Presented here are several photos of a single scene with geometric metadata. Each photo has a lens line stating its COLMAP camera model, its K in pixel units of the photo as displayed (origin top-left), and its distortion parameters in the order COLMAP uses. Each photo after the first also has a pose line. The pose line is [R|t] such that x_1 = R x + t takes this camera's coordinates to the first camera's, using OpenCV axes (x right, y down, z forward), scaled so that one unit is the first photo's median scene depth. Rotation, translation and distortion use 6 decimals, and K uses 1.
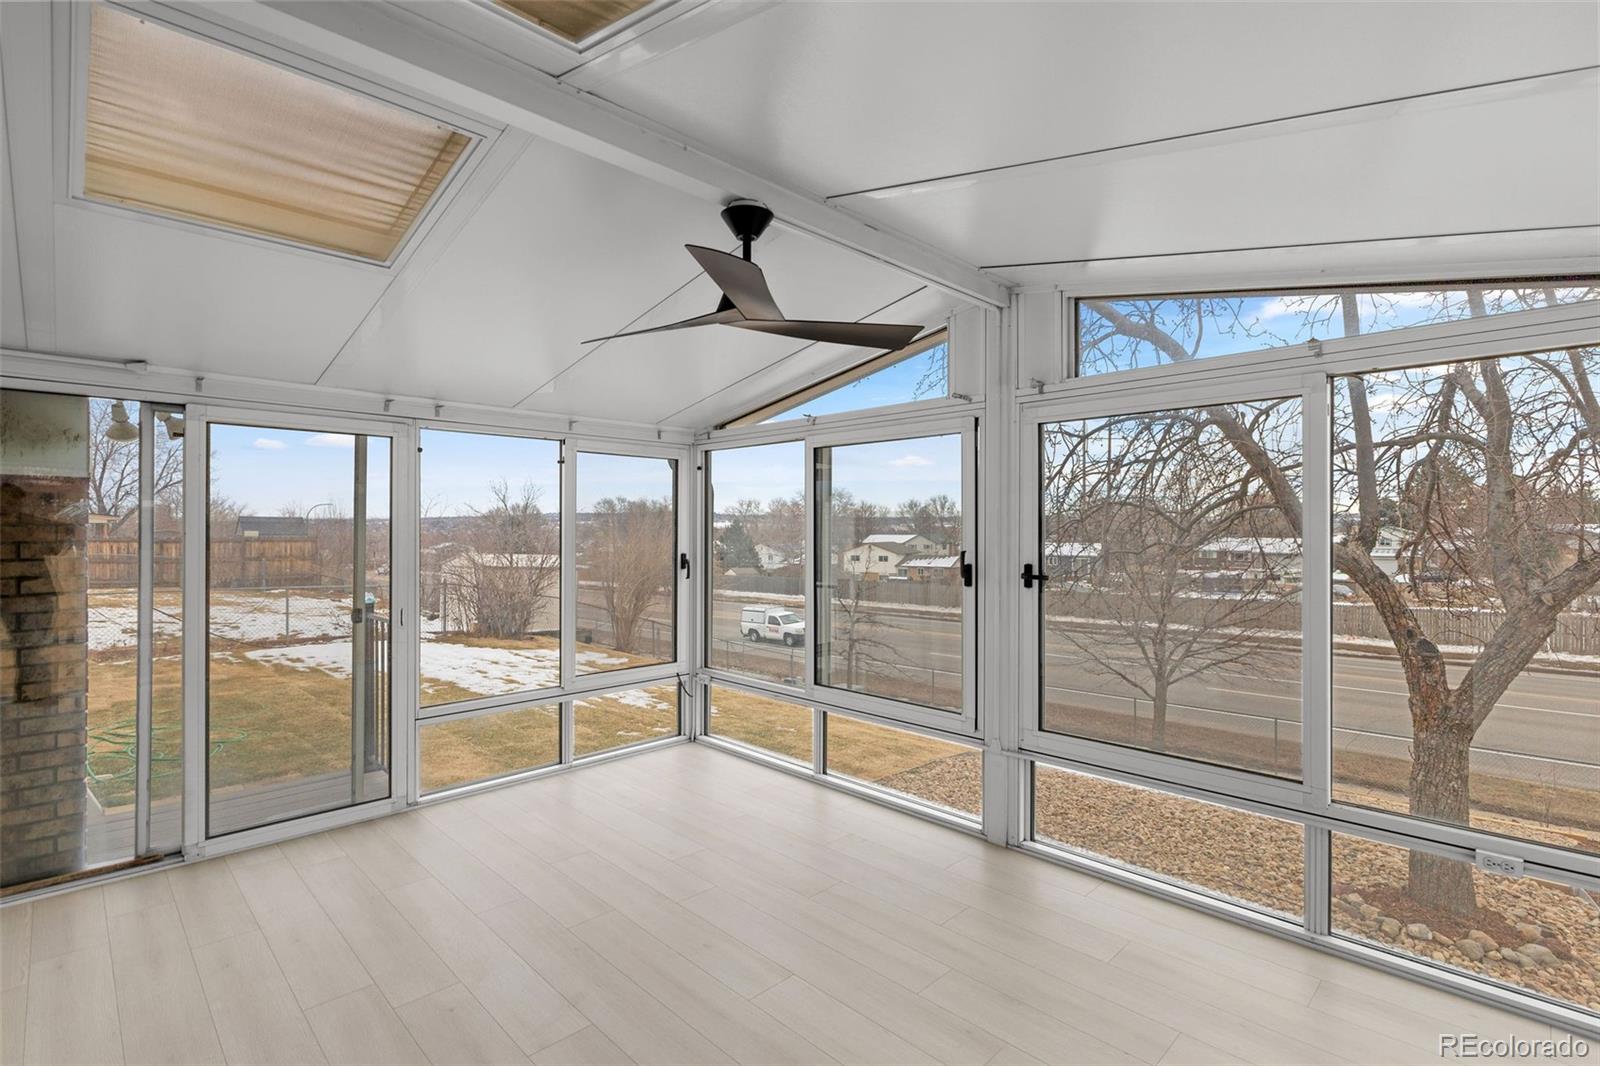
lens RADIAL K [[756.9, 0, 799.8], [0, 756.9, 526.4], [0, 0, 1]] dist [0.008816, -0.003914]
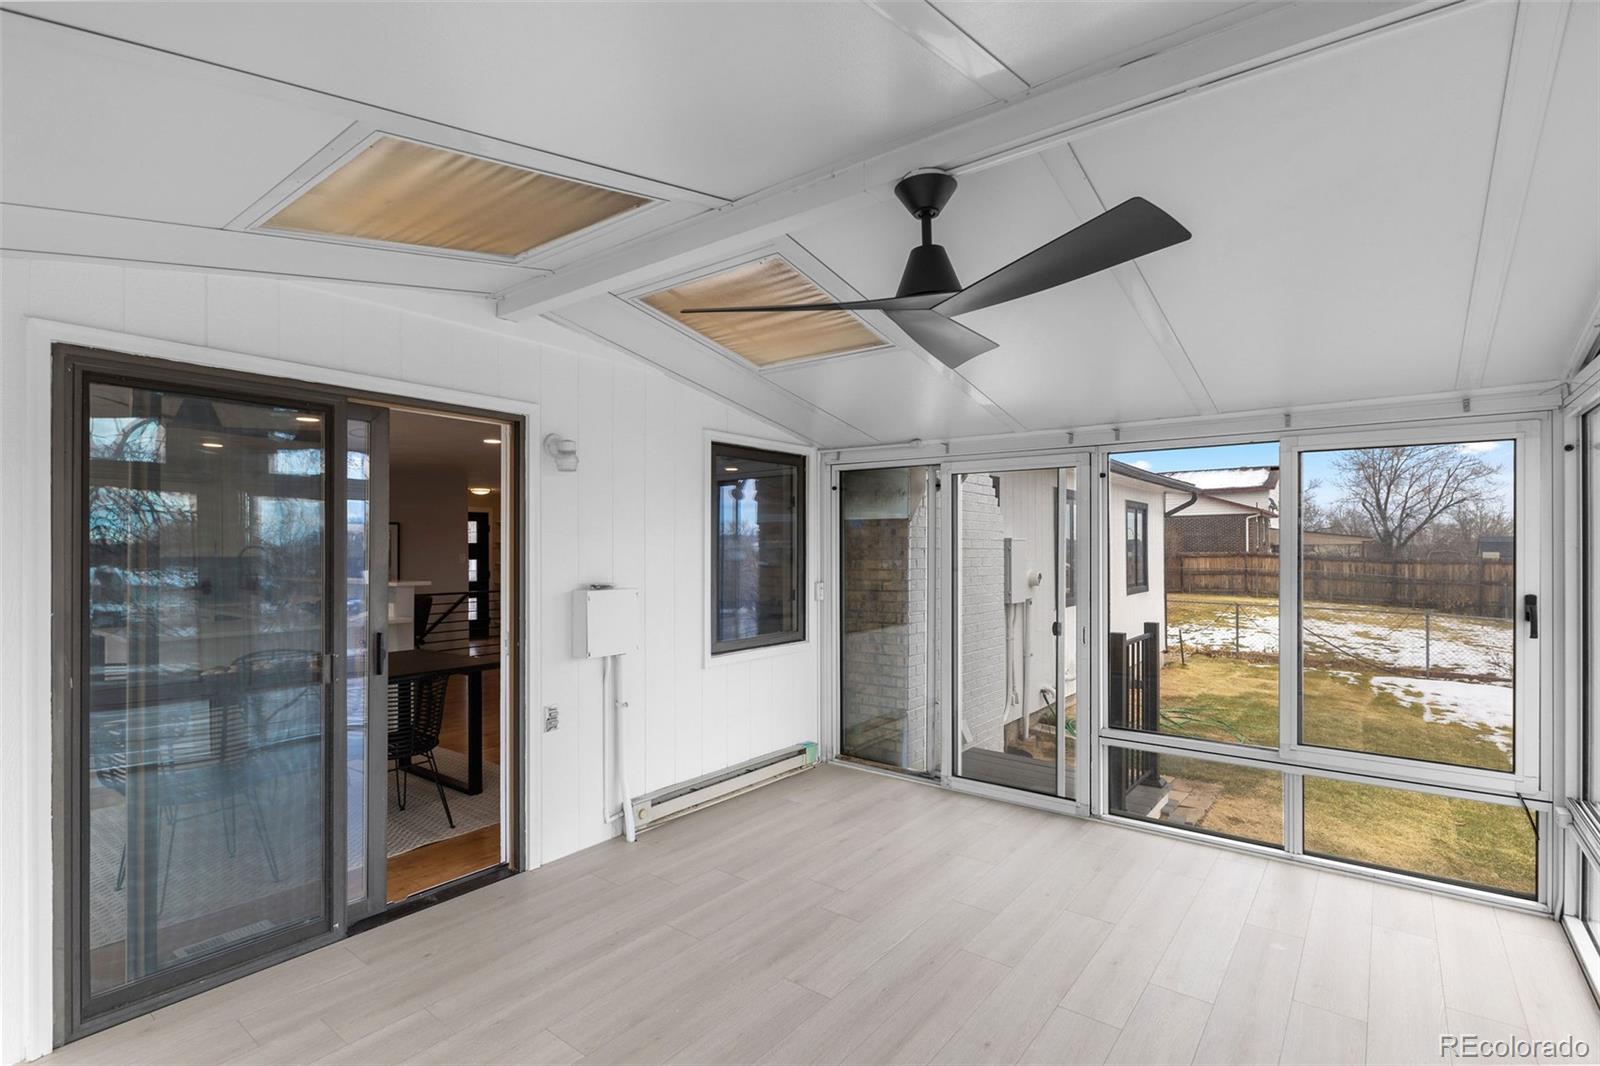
lens RADIAL K [[756.9, 0, 801.1], [0, 756.9, 546.8], [0, 0, 1]] dist [0.008816, -0.003914]
pose [[0.137641, -0.001947, -0.990480, 0.363321], [0.001723, 0.999997, -0.001726, -0.002178], [0.990481, -0.001469, 0.137644, 0.355596]]
